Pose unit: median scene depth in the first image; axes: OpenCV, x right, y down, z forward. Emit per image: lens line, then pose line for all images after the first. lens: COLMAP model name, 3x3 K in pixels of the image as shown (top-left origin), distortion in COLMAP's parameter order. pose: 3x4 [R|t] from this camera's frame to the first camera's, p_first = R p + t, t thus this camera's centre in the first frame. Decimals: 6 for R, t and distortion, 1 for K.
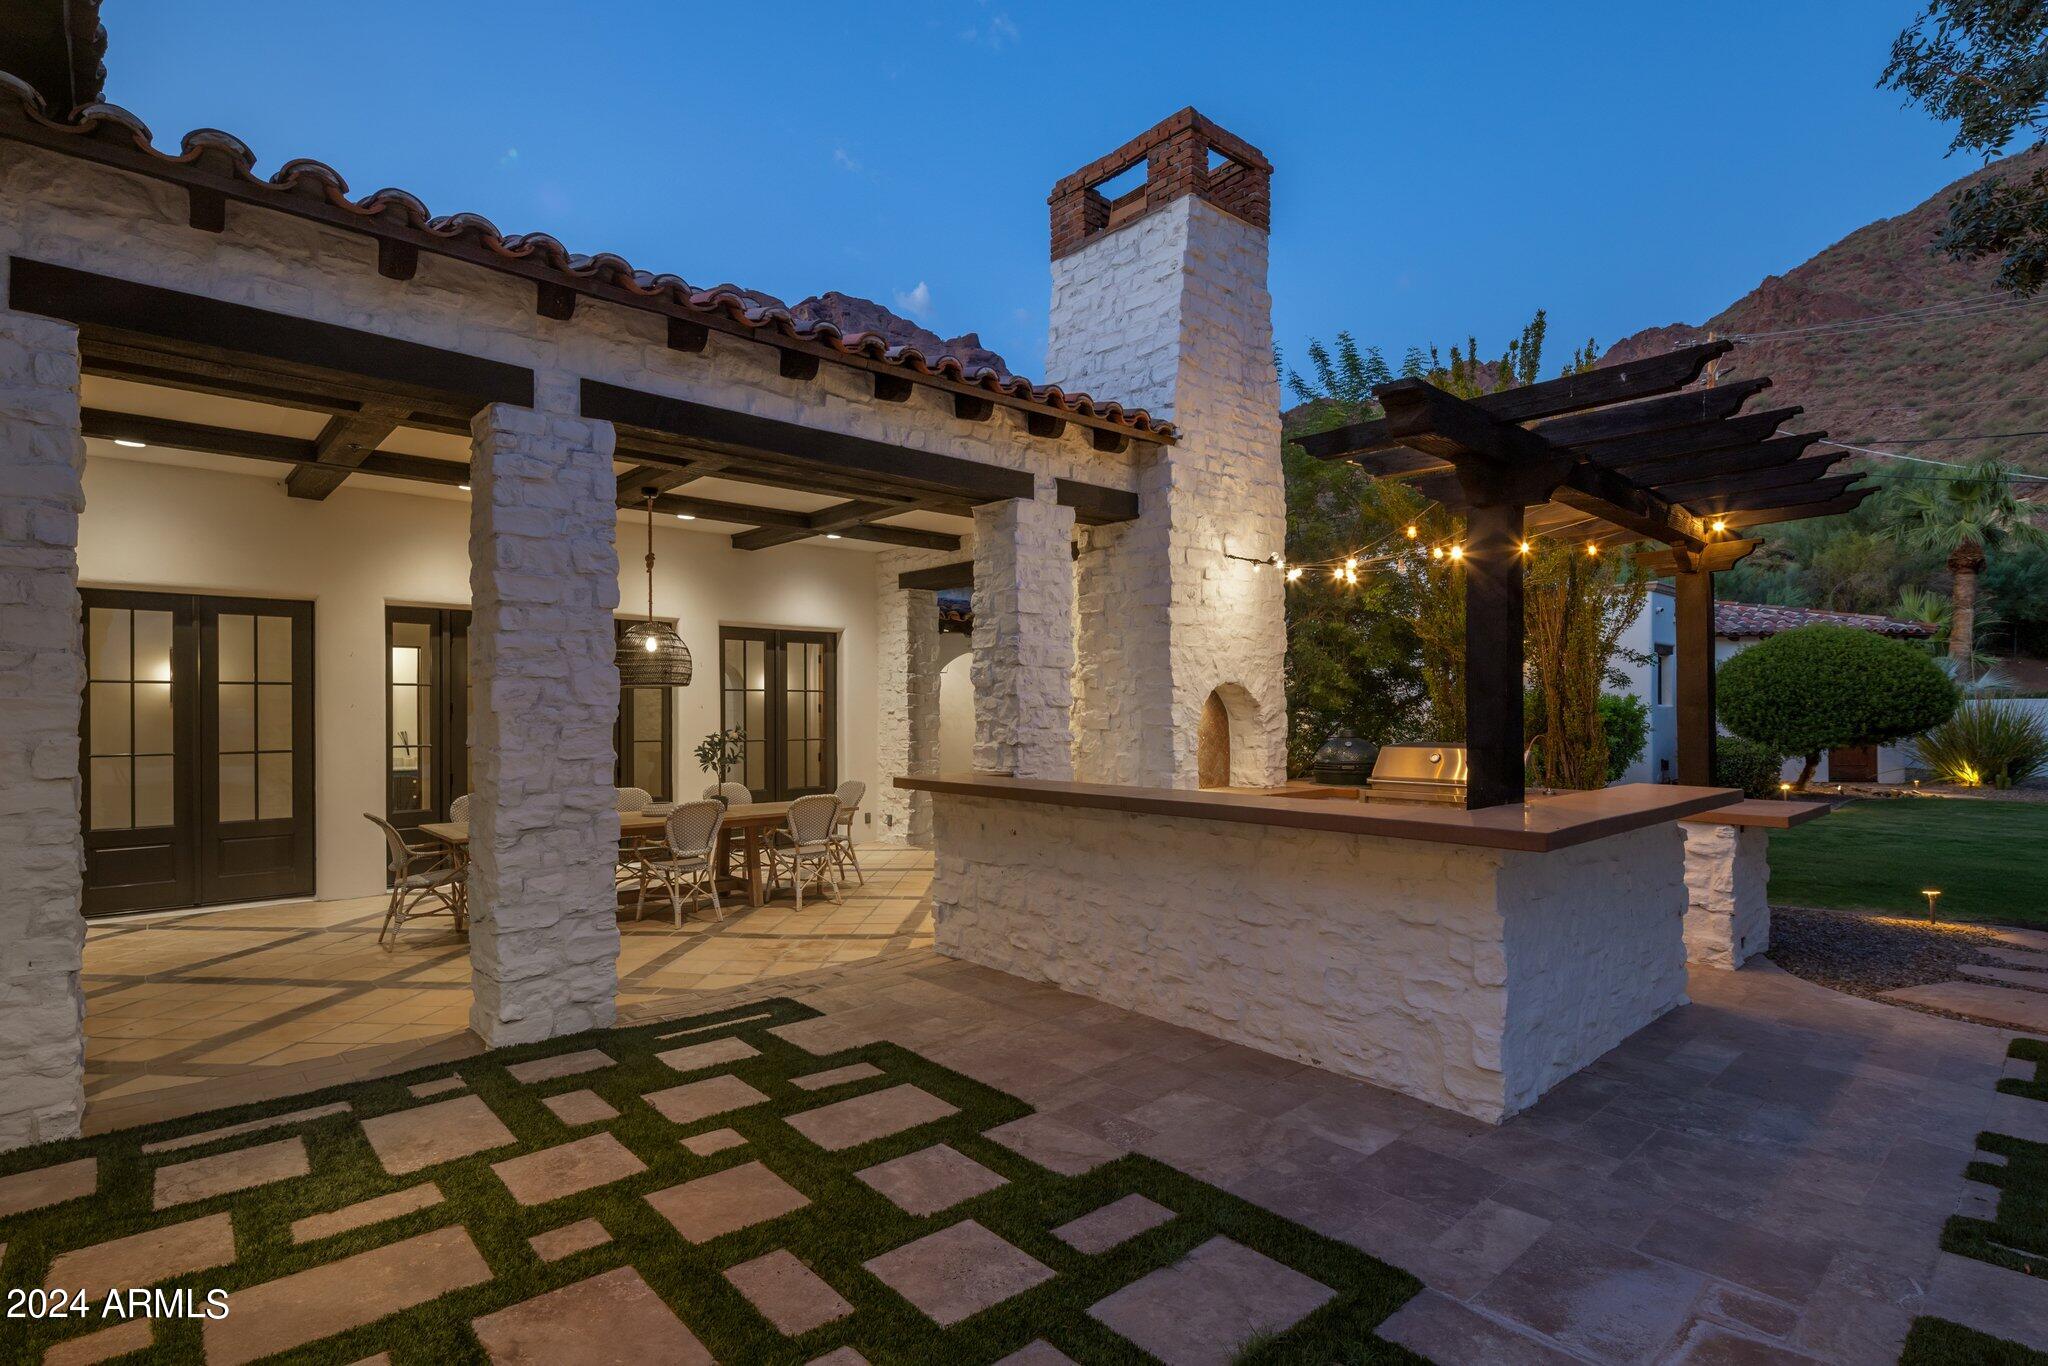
lens RADIAL K [[985.7, 0, 1023.0], [0, 985.7, 709.2], [0, 0, 1]] dist [0.004728, -0.003452]
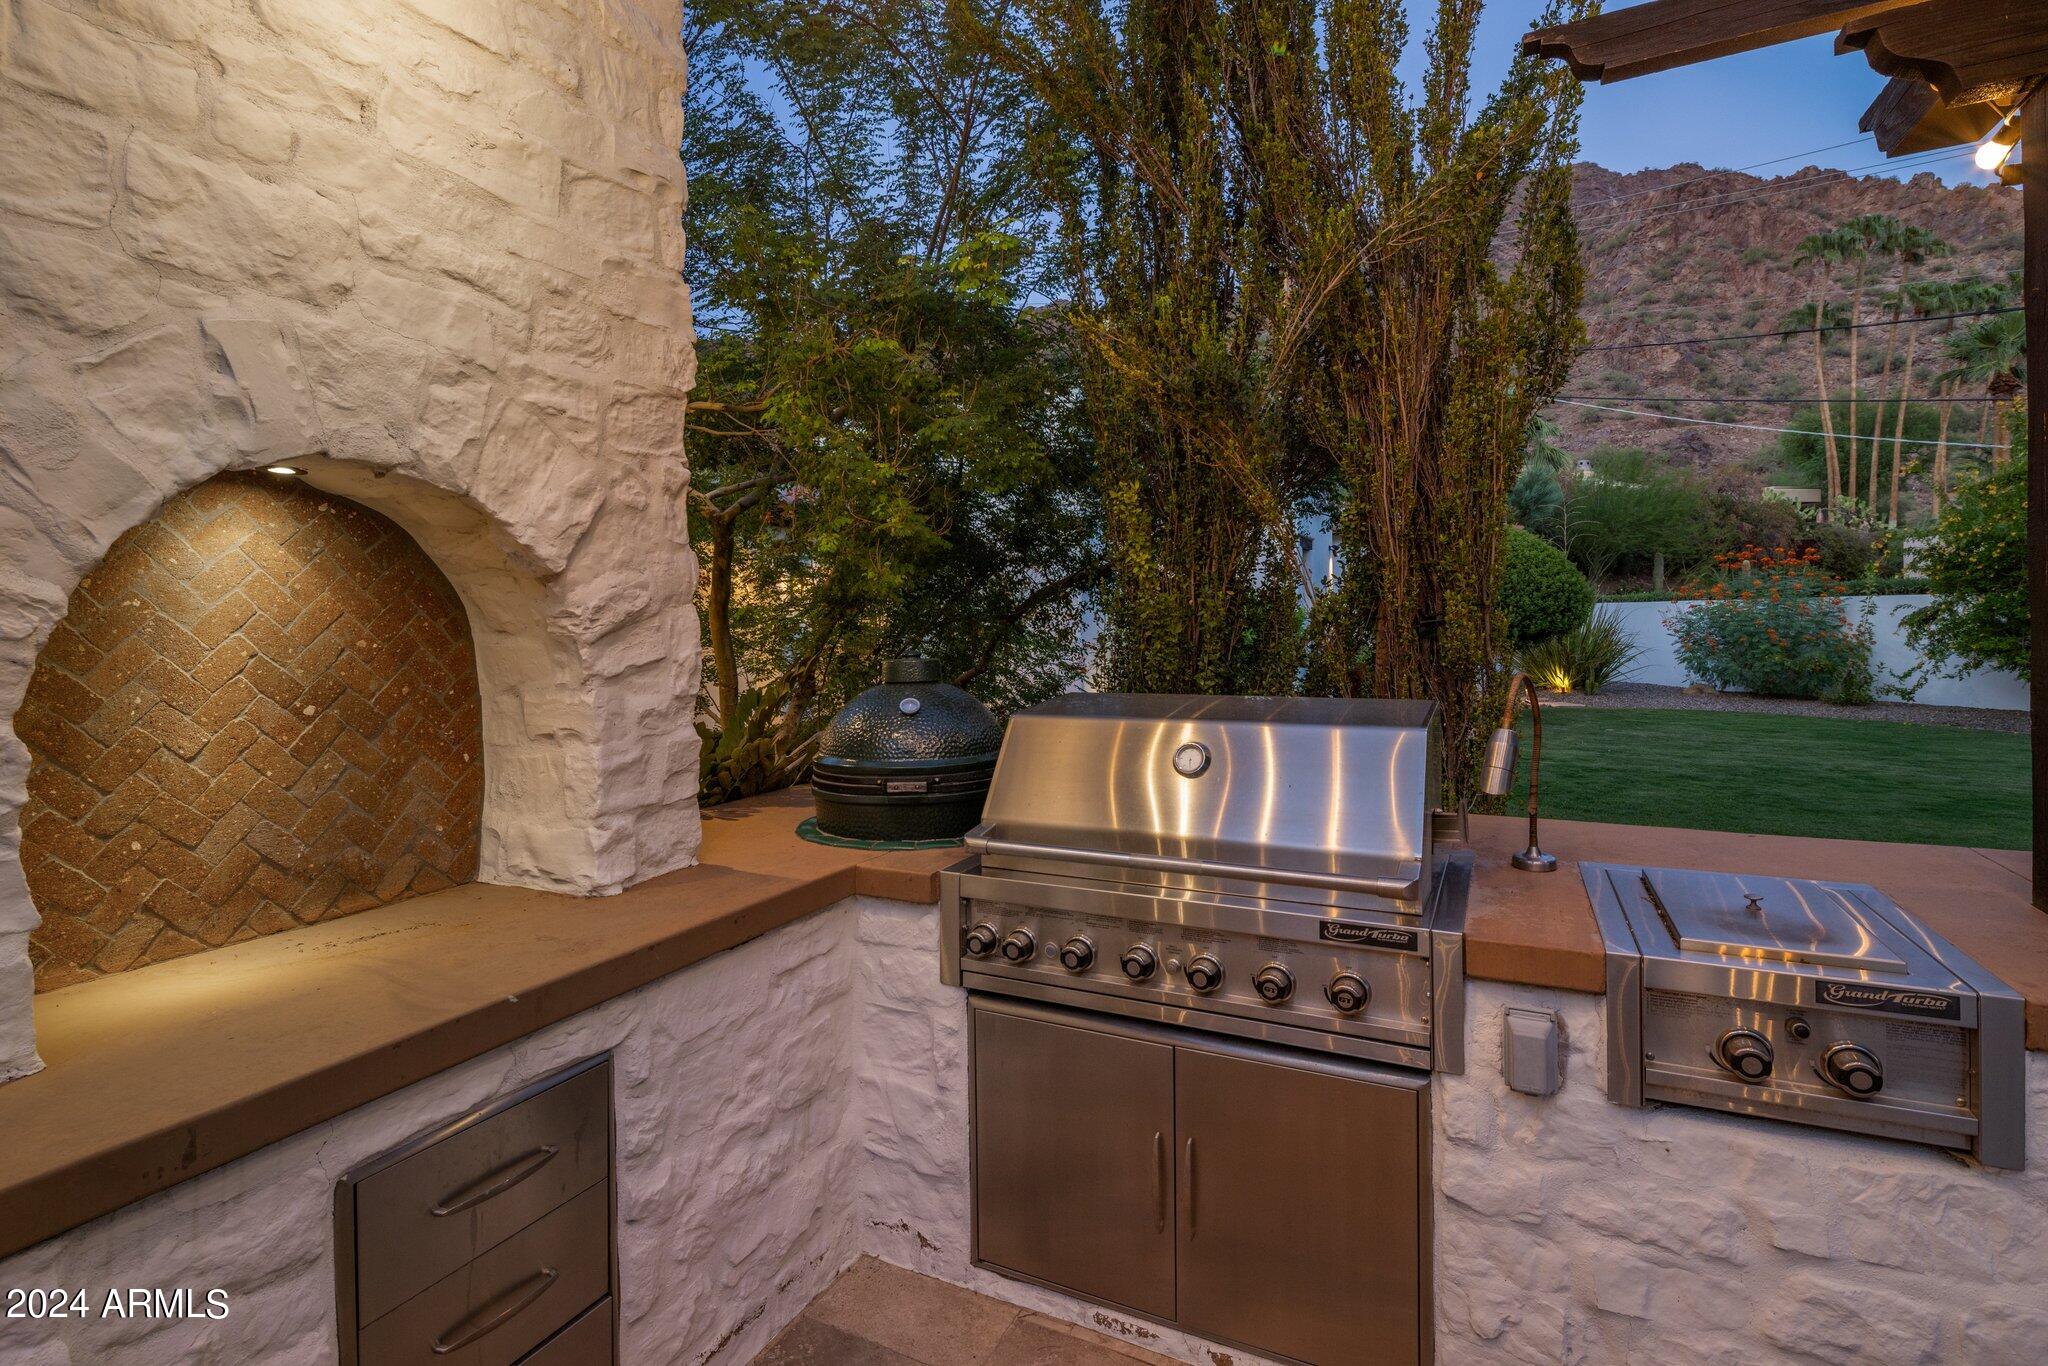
lens RADIAL K [[985.7, 0, 1015.1], [0, 985.7, 627.5], [0, 0, 1]] dist [0.004728, -0.003452]
pose [[0.930868, -0.013286, 0.365113, 0.118898], [0.013141, 0.999909, 0.002884, 0.004797], [-0.365118, 0.002113, 0.930959, 0.335005]]
